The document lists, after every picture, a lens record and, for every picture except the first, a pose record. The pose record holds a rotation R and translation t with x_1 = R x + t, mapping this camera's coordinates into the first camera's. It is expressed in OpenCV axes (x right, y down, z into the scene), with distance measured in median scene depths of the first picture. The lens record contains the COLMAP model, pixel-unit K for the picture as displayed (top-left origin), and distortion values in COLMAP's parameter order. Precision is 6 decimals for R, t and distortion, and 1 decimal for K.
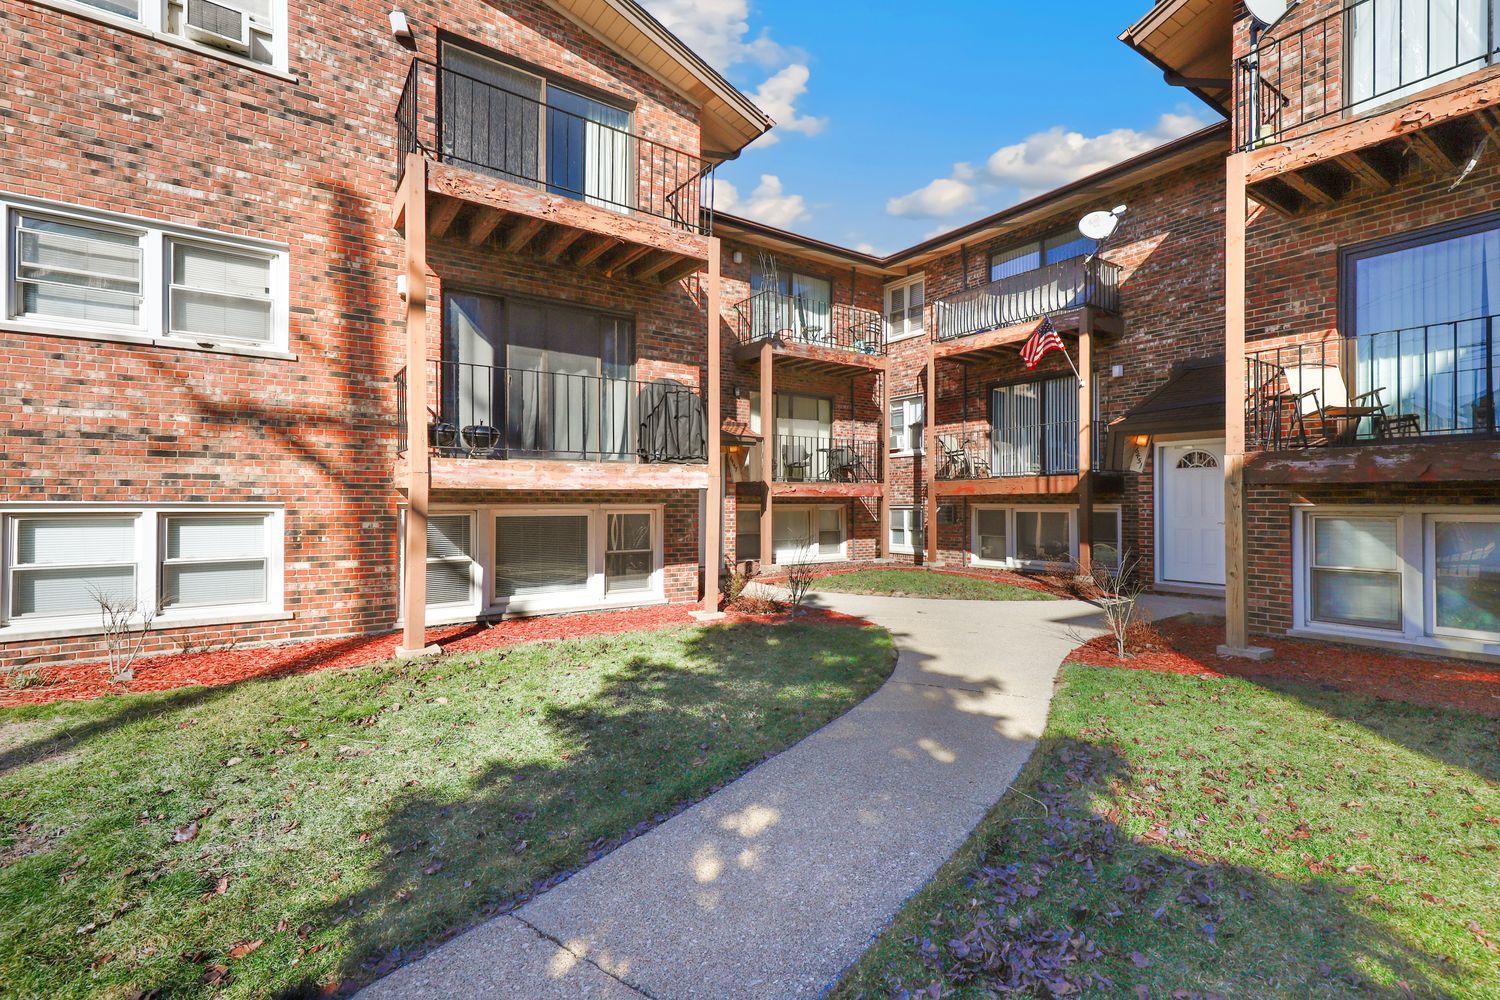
lens RADIAL K [[672.7, 0, 738.6], [0, 672.7, 504.0], [0, 0, 1]] dist [0.008498, 0.000239]
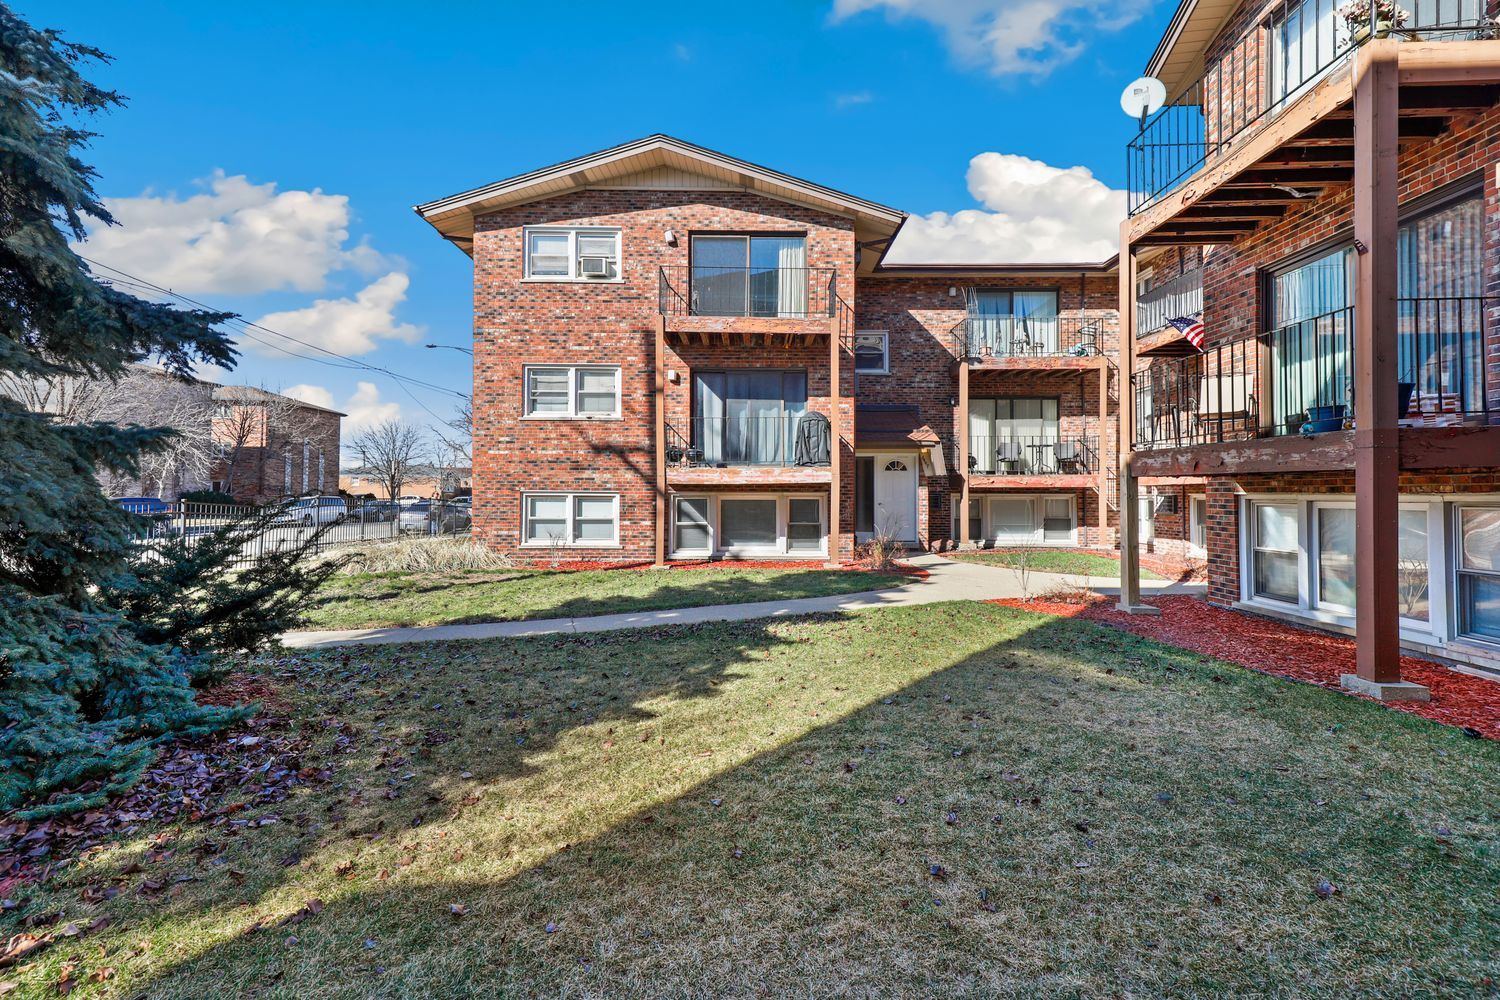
lens RADIAL K [[683.1, 0, 753.7], [0, 683.1, 495.1], [0, 0, 1]] dist [0.009911, 0.000159]
pose [[0.812896, 0.003547, -0.582398, 0.815857], [-0.003520, 0.999993, 0.001176, 0.005643], [0.582398, 0.001094, 0.812903, -0.415456]]
